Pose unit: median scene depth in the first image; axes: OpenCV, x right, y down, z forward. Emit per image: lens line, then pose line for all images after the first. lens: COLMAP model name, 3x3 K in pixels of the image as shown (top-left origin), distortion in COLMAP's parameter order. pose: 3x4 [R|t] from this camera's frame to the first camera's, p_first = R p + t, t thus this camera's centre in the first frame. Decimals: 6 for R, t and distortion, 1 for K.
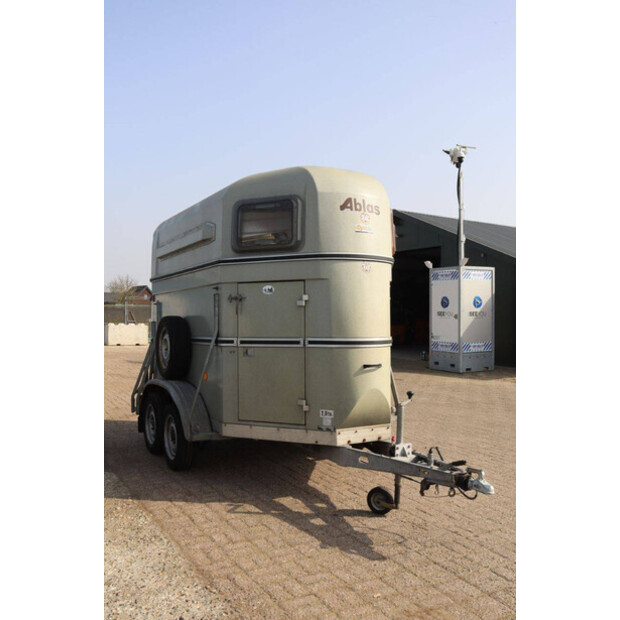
lens RADIAL K [[626.8, 0, 310.3], [0, 626.8, 309.0], [0, 0, 1]] dist [-0.079600, 0.000000]
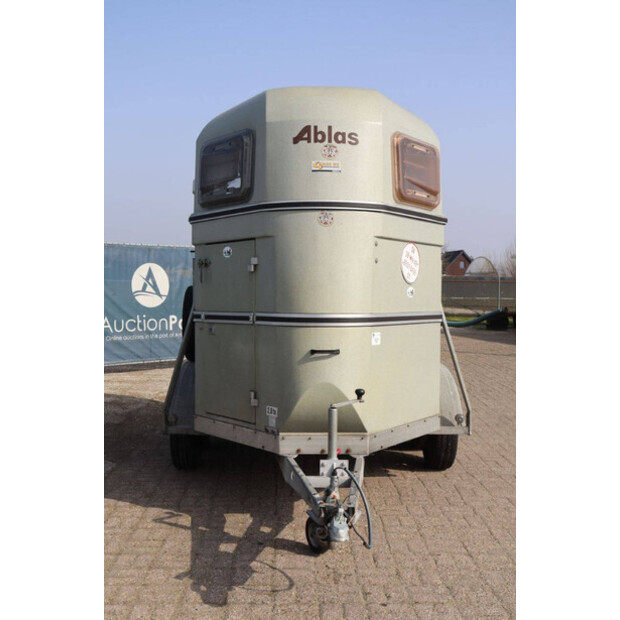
lens RADIAL K [[799.4, 0, 310.1], [0, 799.4, 310.5], [0, 0, 1]] dist [0.014448, 0.000000]
pose [[0.872343, 0.014896, -0.488666, 0.538914], [0.003420, 0.999325, 0.036568, 0.007110], [0.488882, -0.033571, 0.871704, 0.165845]]
